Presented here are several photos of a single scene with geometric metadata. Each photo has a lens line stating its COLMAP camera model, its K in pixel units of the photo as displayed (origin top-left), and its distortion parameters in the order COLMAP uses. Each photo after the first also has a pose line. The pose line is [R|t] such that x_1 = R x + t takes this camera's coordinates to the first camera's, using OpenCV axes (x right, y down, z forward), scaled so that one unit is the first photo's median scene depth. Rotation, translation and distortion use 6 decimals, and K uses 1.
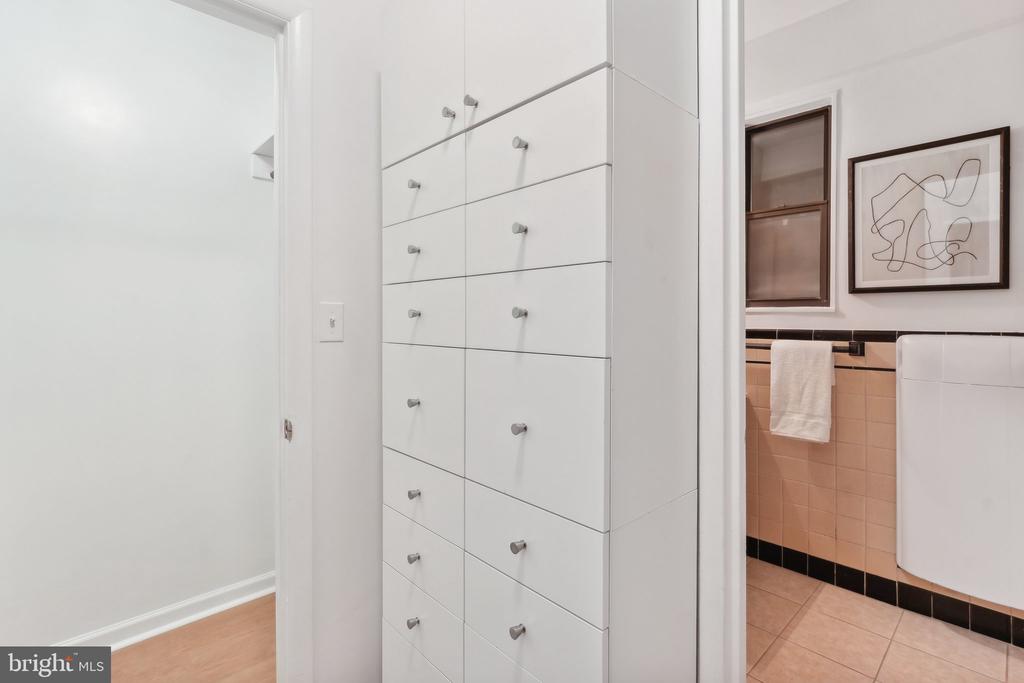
lens RADIAL K [[475.2, 0, 510.8], [0, 475.2, 330.7], [0, 0, 1]] dist [0.002864, 0.000545]
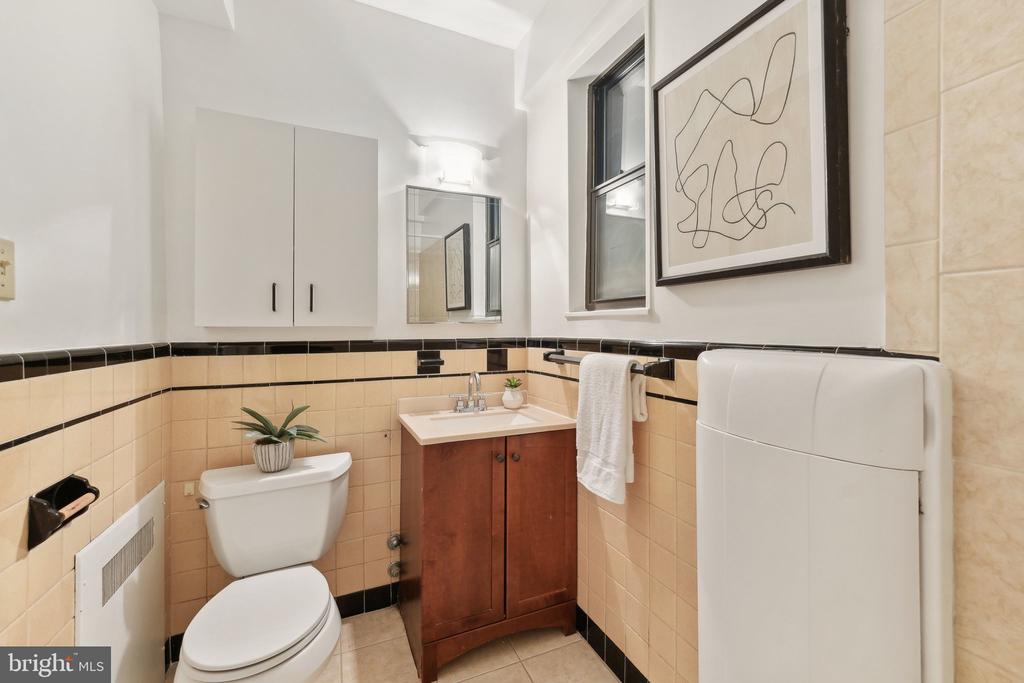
lens RADIAL K [[413.5, 0, 511.5], [0, 413.5, 337.3], [0, 0, 1]] dist [0.000130, 0.000115]
pose [[0.946490, 0.001619, -0.322730, 0.705209], [-0.002592, 0.999993, -0.002586, -0.004230], [0.322724, 0.003284, 0.946487, 0.380550]]
